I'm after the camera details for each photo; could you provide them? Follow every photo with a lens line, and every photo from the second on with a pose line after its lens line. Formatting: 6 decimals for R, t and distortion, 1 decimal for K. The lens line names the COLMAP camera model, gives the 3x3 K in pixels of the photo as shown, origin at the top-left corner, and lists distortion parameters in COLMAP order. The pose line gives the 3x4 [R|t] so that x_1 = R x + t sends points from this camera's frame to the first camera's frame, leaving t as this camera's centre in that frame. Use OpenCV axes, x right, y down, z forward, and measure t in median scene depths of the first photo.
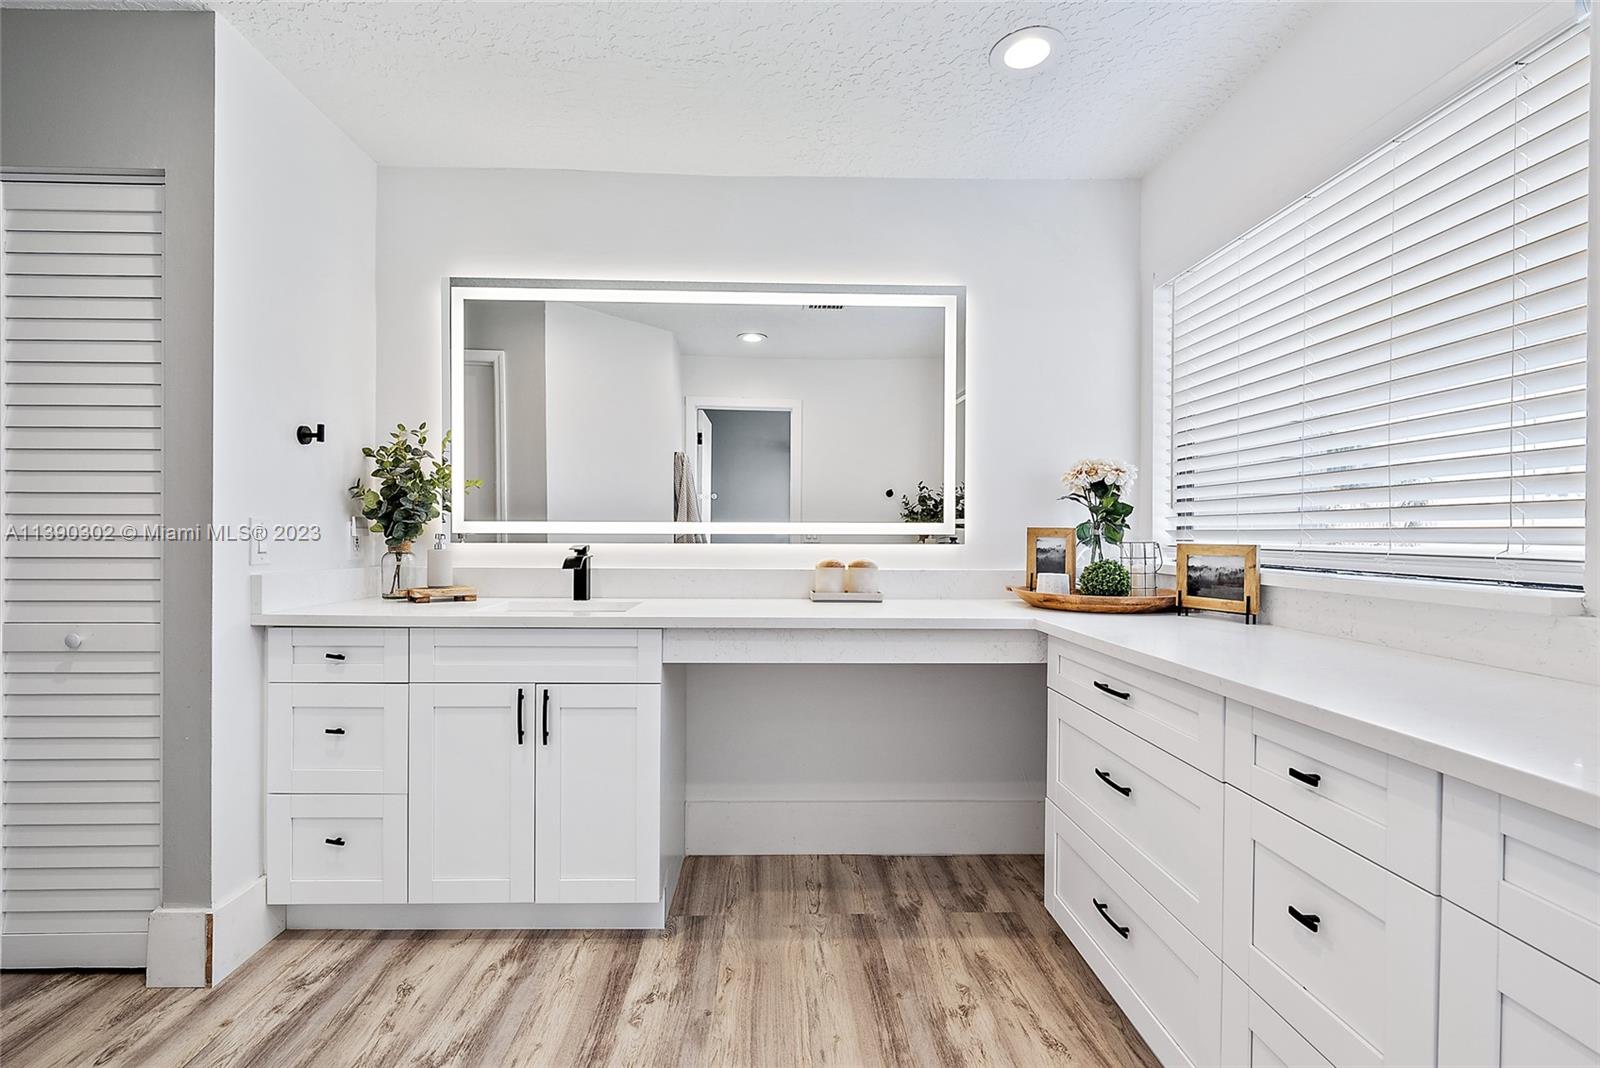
lens RADIAL K [[708.4, 0, 792.3], [0, 708.4, 537.5], [0, 0, 1]] dist [-0.001022, -0.000424]
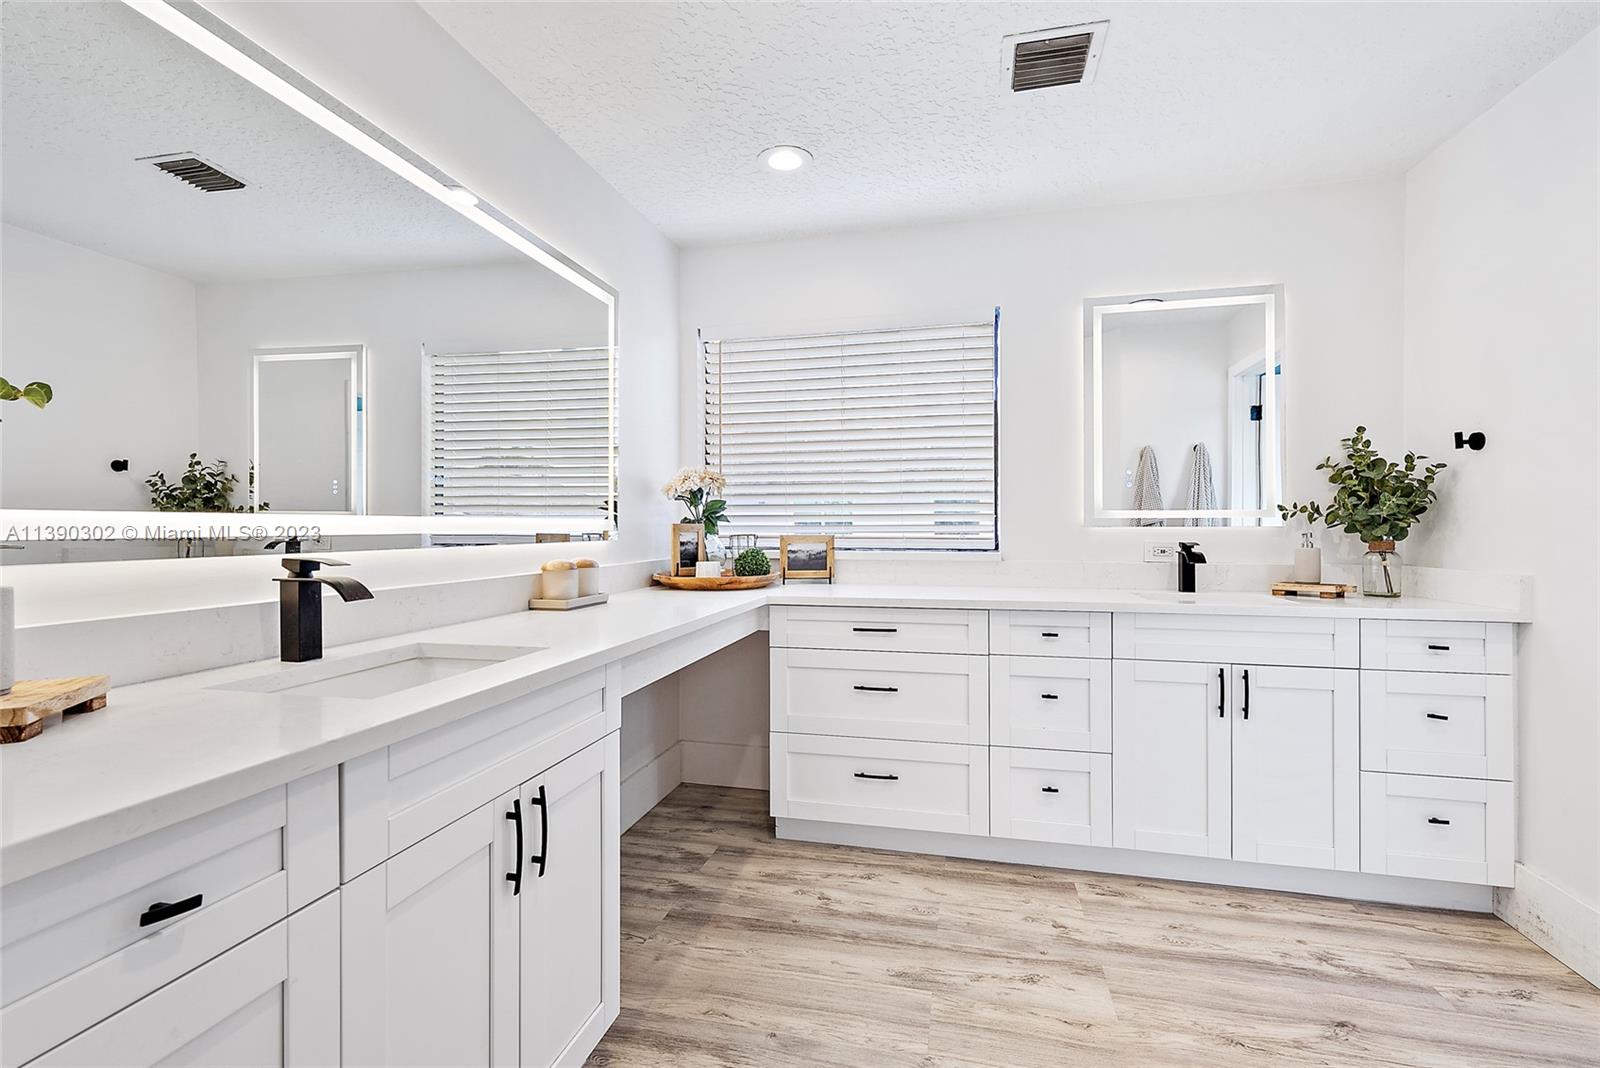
lens RADIAL K [[708.4, 0, 797.3], [0, 708.4, 527.7], [0, 0, 1]] dist [-0.001022, -0.000424]
pose [[0.258081, -0.007377, 0.966095, -0.901720], [0.005374, 0.999966, 0.006200, -0.017157], [-0.966108, 0.003592, 0.258112, 0.628904]]
